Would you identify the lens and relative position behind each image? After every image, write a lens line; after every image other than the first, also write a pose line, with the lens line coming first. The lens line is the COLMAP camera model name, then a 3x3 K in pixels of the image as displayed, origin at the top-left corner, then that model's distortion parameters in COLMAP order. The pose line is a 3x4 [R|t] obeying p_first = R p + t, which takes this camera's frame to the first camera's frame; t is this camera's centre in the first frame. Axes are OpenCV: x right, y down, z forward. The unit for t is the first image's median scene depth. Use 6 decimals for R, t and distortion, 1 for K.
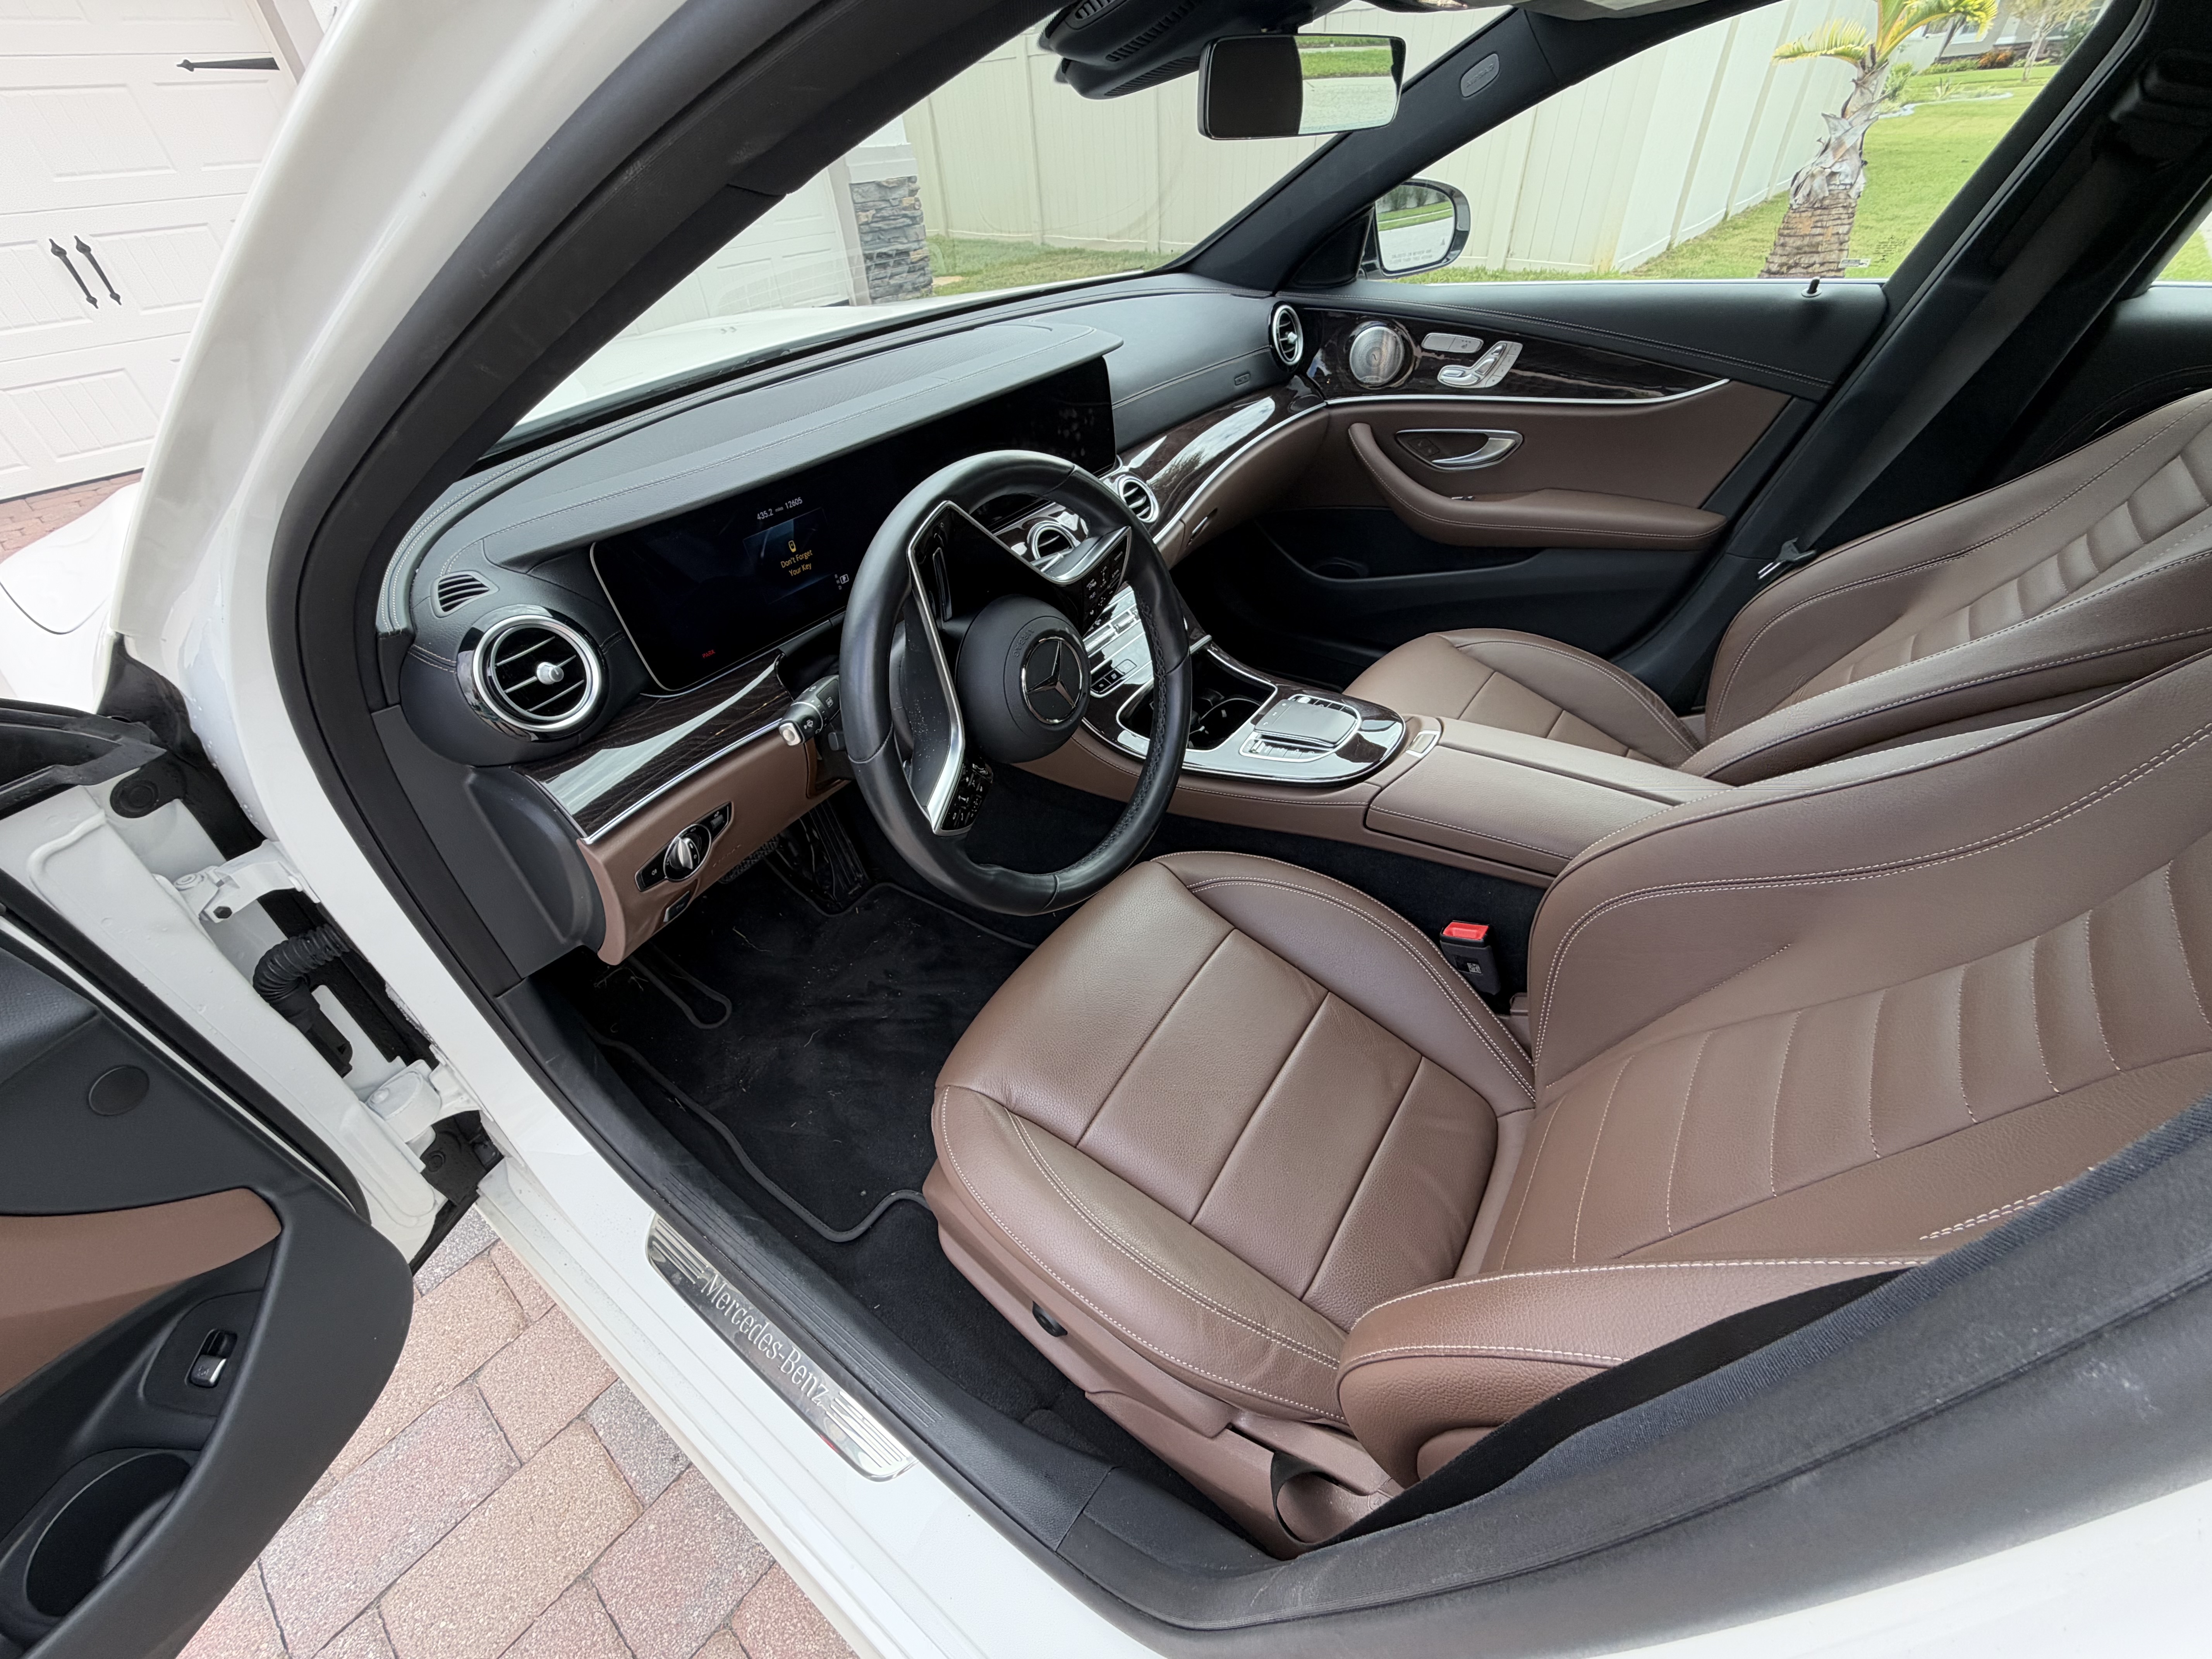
lens RADIAL K [[885.1, 0, 1104.8], [0, 885.1, 838.6], [0, 0, 1]] dist [-0.001262, 0.000052]
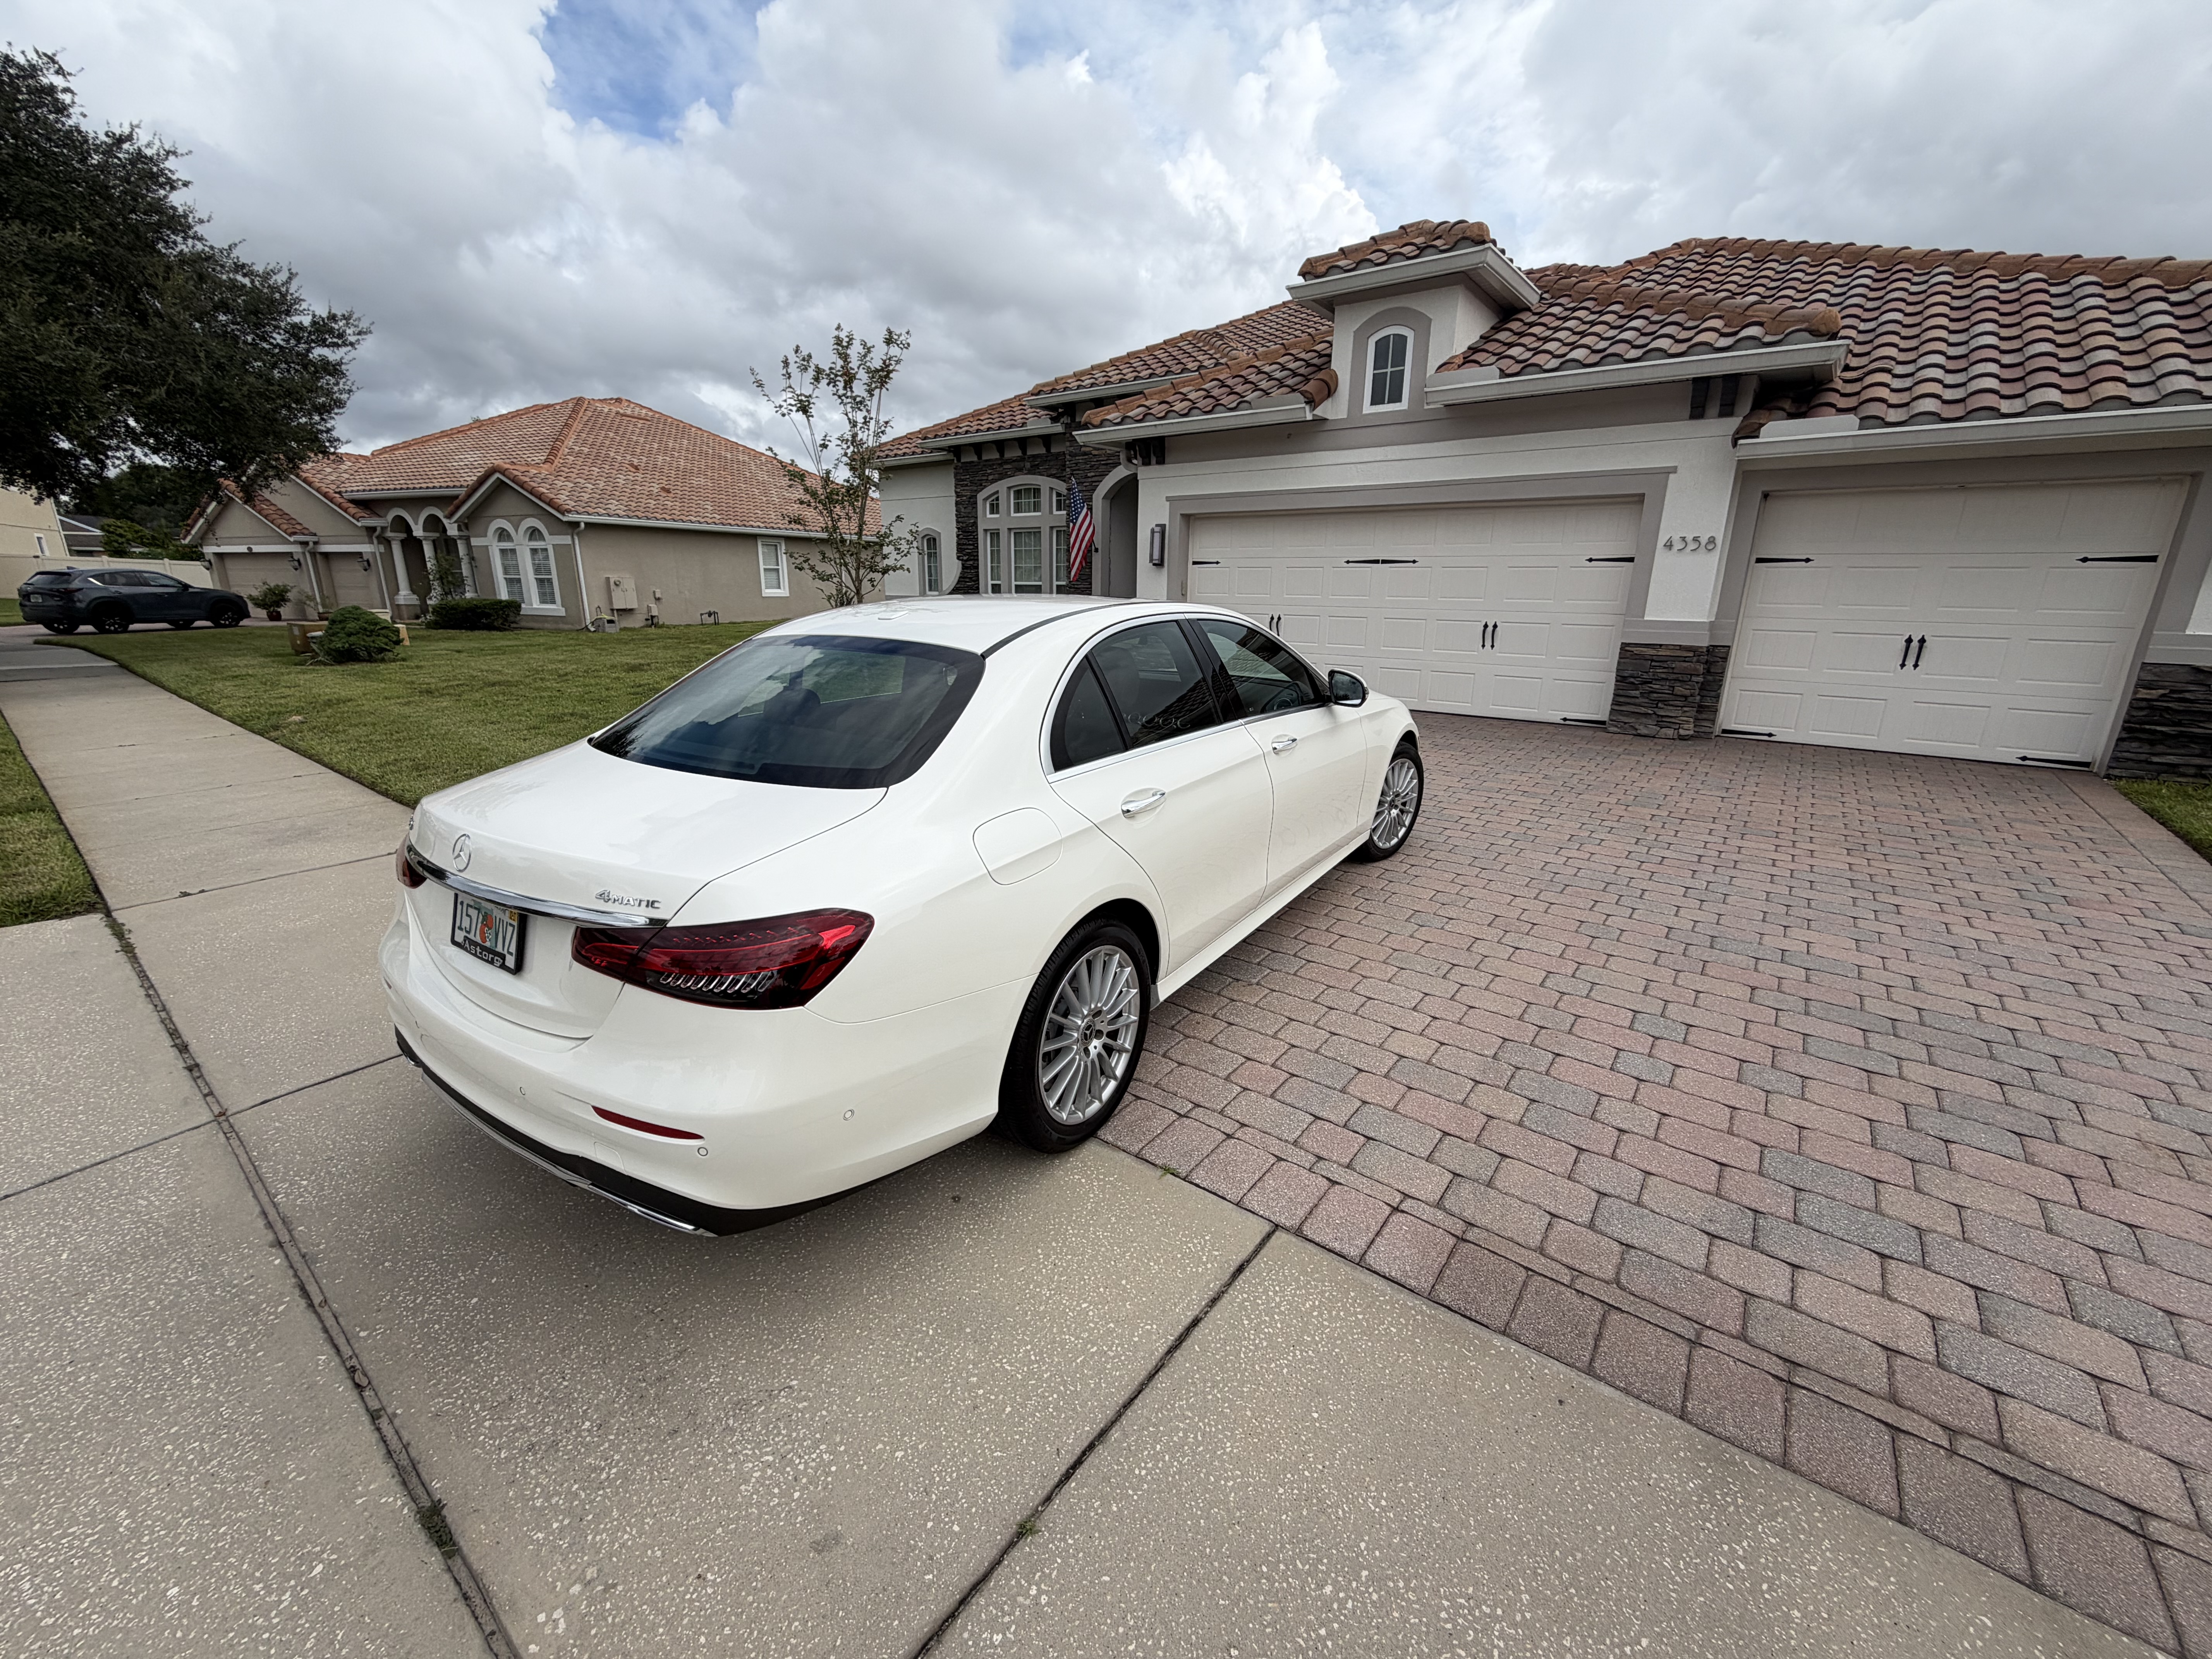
lens RADIAL K [[885.1, 0, 1097.4], [0, 885.1, 829.0], [0, 0, 1]] dist [-0.001262, 0.000052]
pose [[0.033446, 0.336108, -0.941229, 2.970123], [-0.639474, 0.730951, 0.238295, -0.598207], [0.768085, 0.593921, 0.239380, 0.125322]]
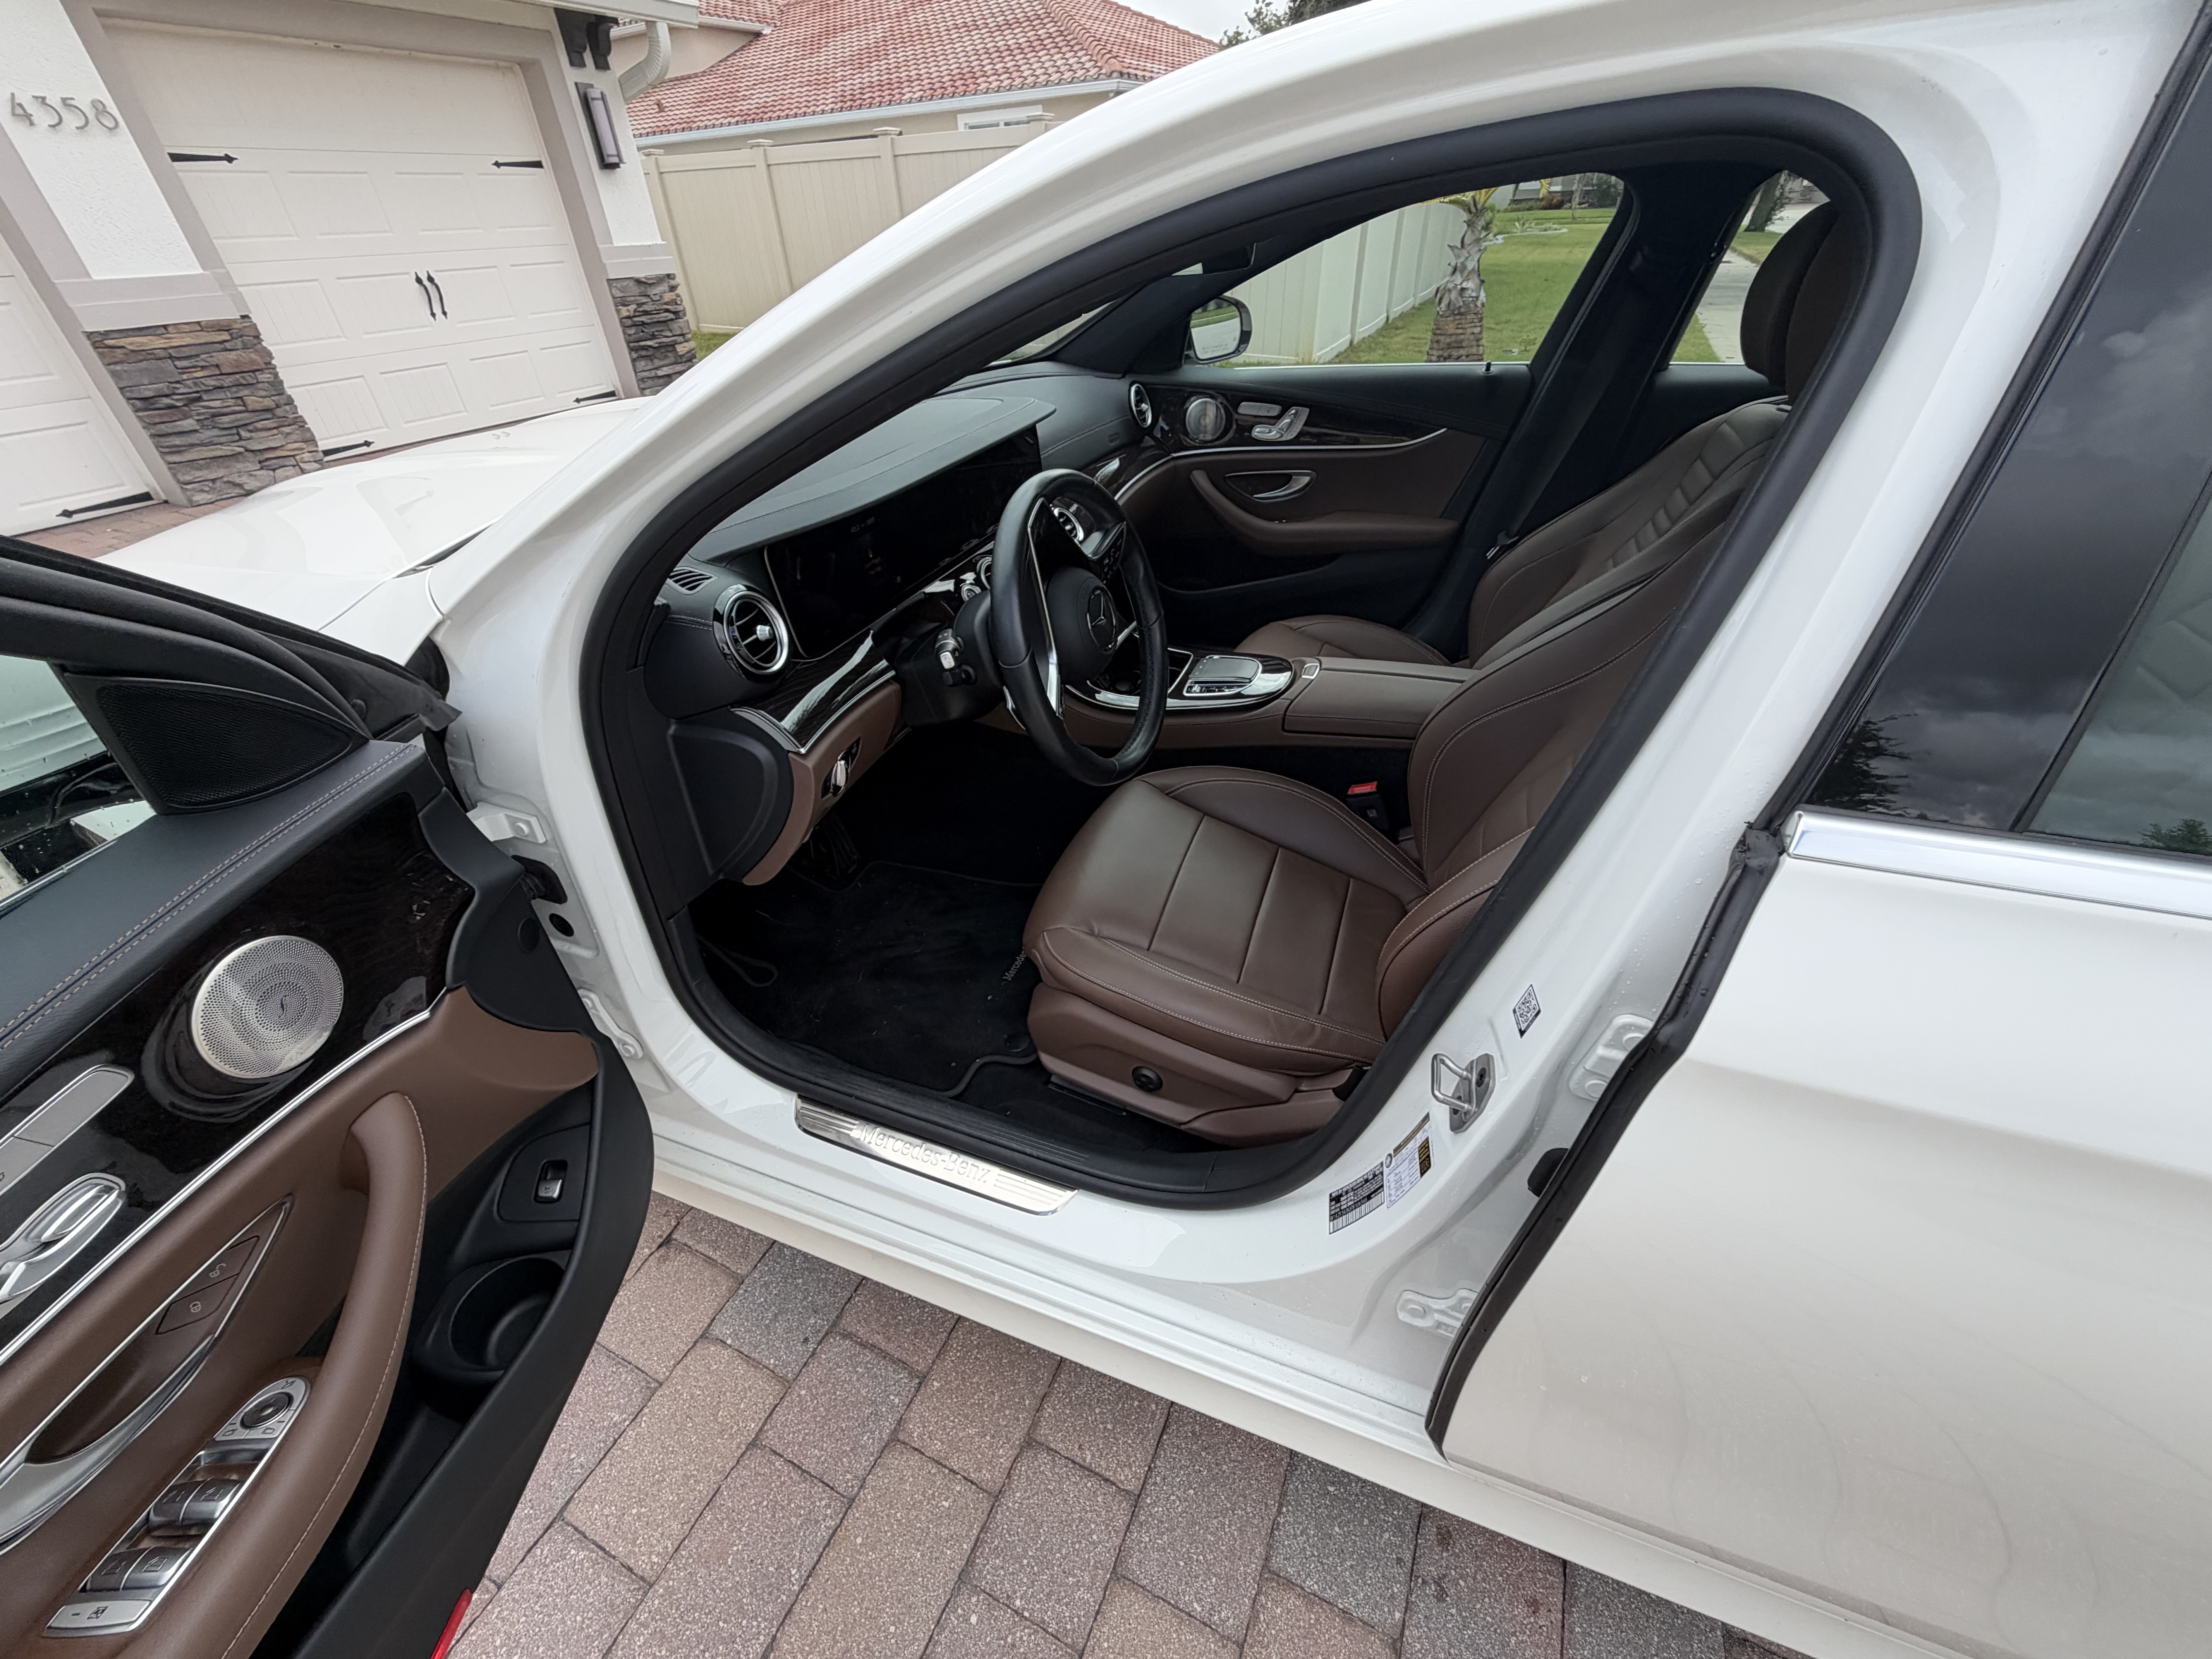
lens RADIAL K [[885.1, 0, 1109.9], [0, 885.1, 834.9], [0, 0, 1]] dist [-0.001262, 0.000052]
pose [[0.965153, -0.124023, 0.230431, -0.222999], [0.142190, 0.987773, -0.063917, 0.139882], [-0.219686, 0.094455, 0.970987, -0.207798]]
